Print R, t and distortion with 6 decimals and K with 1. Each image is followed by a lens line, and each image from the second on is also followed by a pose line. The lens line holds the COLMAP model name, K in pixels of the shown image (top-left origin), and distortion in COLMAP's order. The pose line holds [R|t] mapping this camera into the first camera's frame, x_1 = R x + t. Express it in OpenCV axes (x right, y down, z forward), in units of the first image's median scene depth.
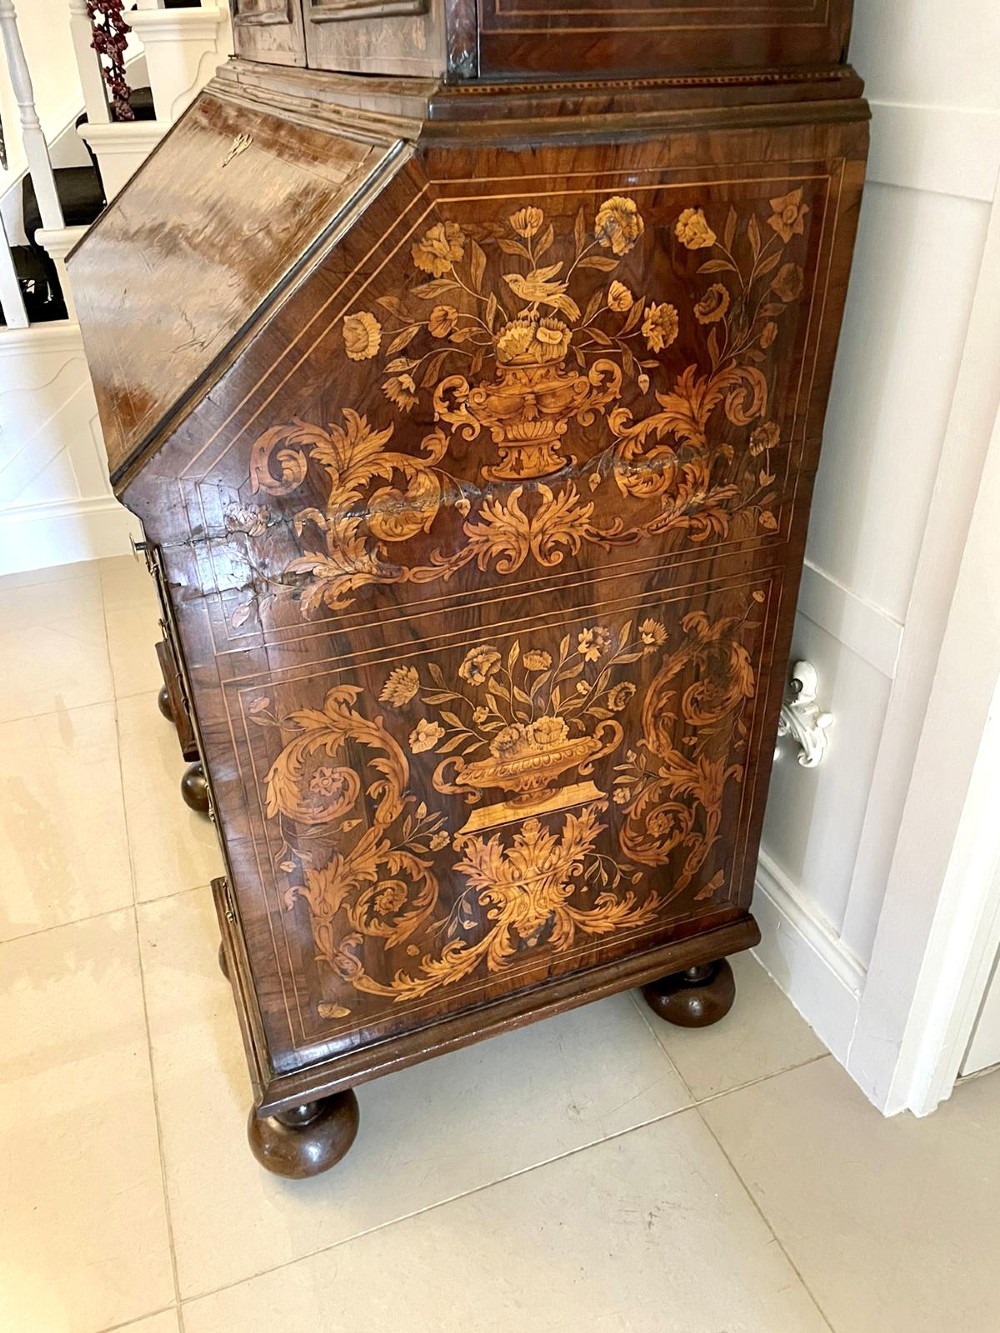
lens RADIAL K [[1012.4, 0, 507.0], [0, 1012.4, 673.3], [0, 0, 1]] dist [0.088390, -0.109568]
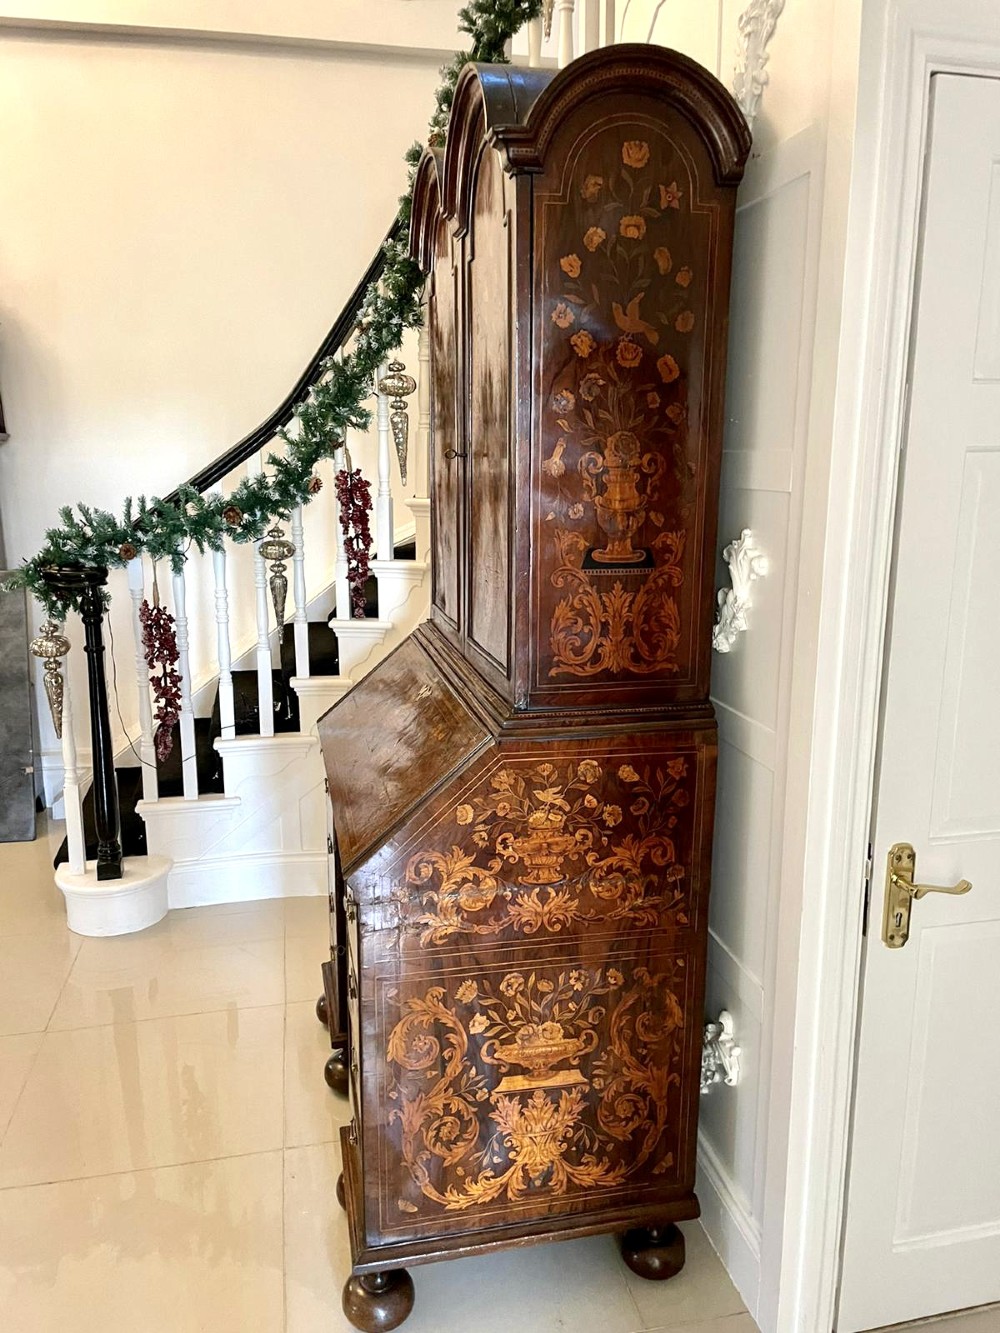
lens RADIAL K [[1012.4, 0, 508.4], [0, 1012.4, 659.1], [0, 0, 1]] dist [0.088390, -0.109568]
pose [[0.987442, 0.056292, -0.147613, 0.194738], [-0.104708, 0.932858, -0.344692, 0.075470], [0.118298, 0.355819, 0.927037, -0.863197]]
